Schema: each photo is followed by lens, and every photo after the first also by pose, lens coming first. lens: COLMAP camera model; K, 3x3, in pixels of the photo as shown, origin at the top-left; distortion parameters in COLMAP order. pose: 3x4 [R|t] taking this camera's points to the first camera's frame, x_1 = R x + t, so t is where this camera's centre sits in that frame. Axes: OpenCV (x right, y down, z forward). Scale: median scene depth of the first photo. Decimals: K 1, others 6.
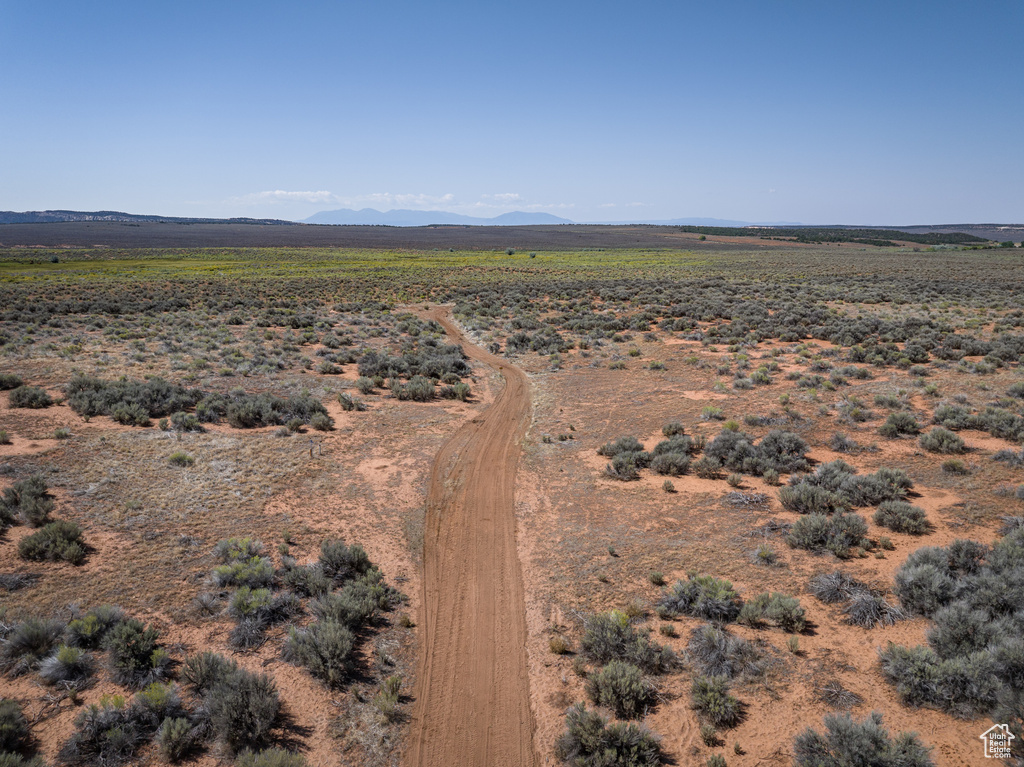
lens RADIAL K [[725.2, 0, 504.4], [0, 725.2, 386.5], [0, 0, 1]] dist [-0.048318, 0.016951]
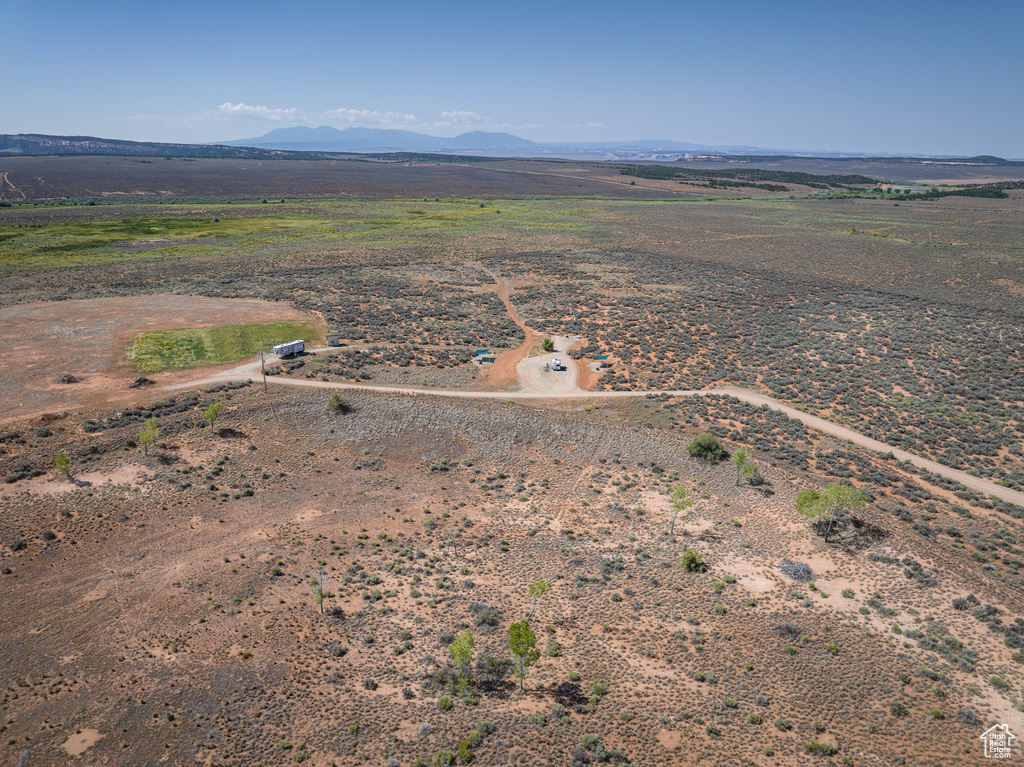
lens RADIAL K [[725.2, 0, 509.9], [0, 725.2, 383.3], [0, 0, 1]] dist [-0.048318, 0.016951]
pose [[0.998003, -0.004659, 0.062998, -0.015864], [-0.001809, 0.994760, 0.102221, 0.010946], [-0.063144, -0.102131, 0.992765, -0.248735]]
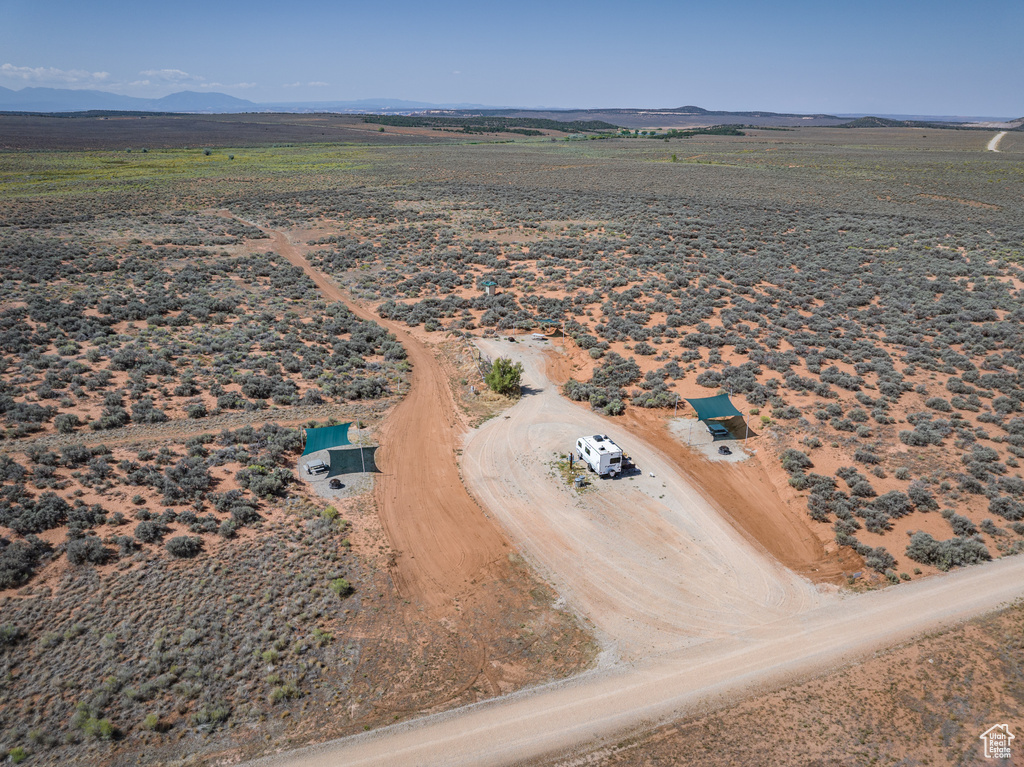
lens RADIAL K [[725.2, 0, 510.9], [0, 725.2, 379.7], [0, 0, 1]] dist [-0.048318, 0.016951]
pose [[0.914076, -0.131531, 0.383621, -0.018712], [0.074527, 0.984314, 0.159910, 0.010132], [-0.398637, -0.117580, 0.909540, -0.128314]]
